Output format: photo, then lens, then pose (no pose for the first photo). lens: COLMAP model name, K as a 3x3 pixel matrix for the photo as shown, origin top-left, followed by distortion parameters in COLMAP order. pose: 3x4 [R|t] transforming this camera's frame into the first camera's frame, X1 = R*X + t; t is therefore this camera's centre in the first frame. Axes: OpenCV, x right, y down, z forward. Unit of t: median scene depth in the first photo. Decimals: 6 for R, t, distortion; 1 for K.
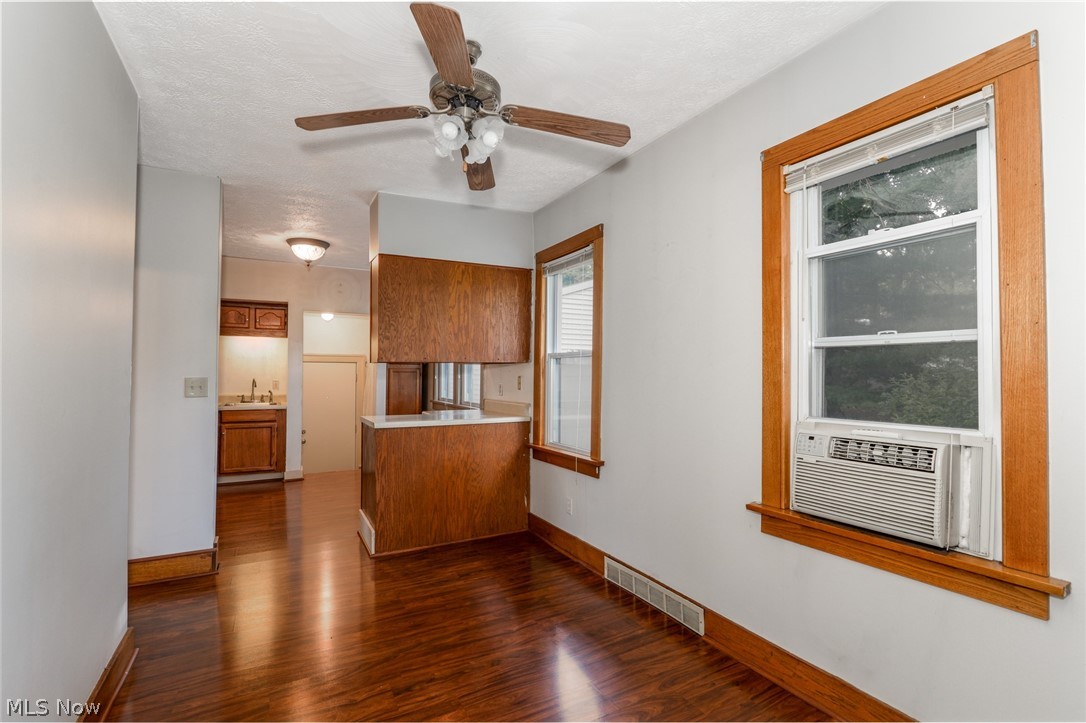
lens RADIAL K [[508.0, 0, 543.1], [0, 508.0, 362.1], [0, 0, 1]] dist [-0.022790, 0.001371]
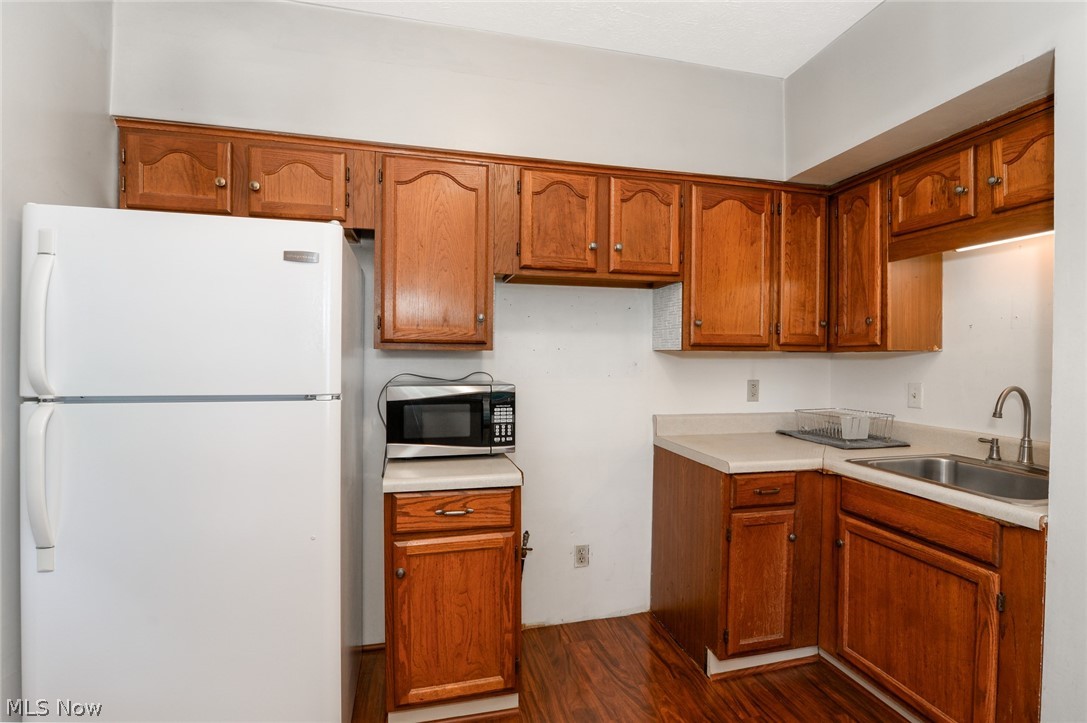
lens RADIAL K [[508.5, 0, 549.4], [0, 508.5, 360.4], [0, 0, 1]] dist [-0.022790, 0.001371]
pose [[-0.238548, 0.000085, -0.971131, -0.225611], [0.008727, 0.999960, -0.002056, 0.015205], [0.971091, -0.008966, -0.238539, 0.779203]]
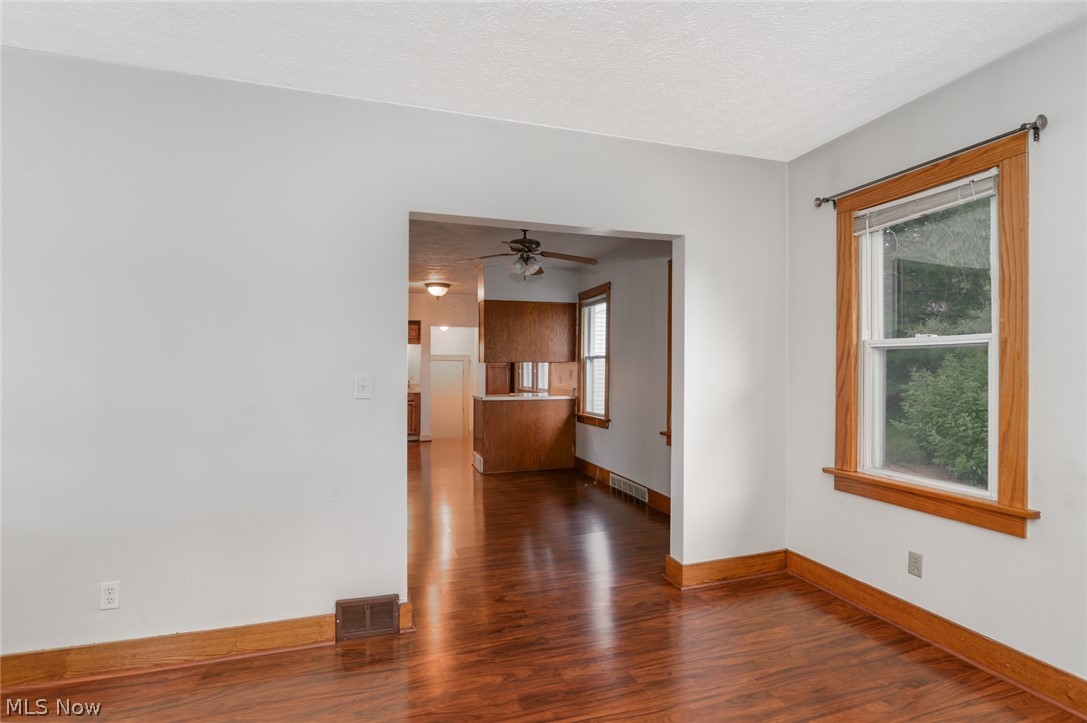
lens RADIAL K [[508.5, 0, 544.1], [0, 508.5, 363.1], [0, 0, 1]] dist [-0.022790, 0.001371]
pose [[0.985018, -0.003260, -0.172419, 0.160019], [0.005282, 0.999923, 0.011272, -0.014507], [0.172369, -0.012014, 0.984959, -0.615618]]
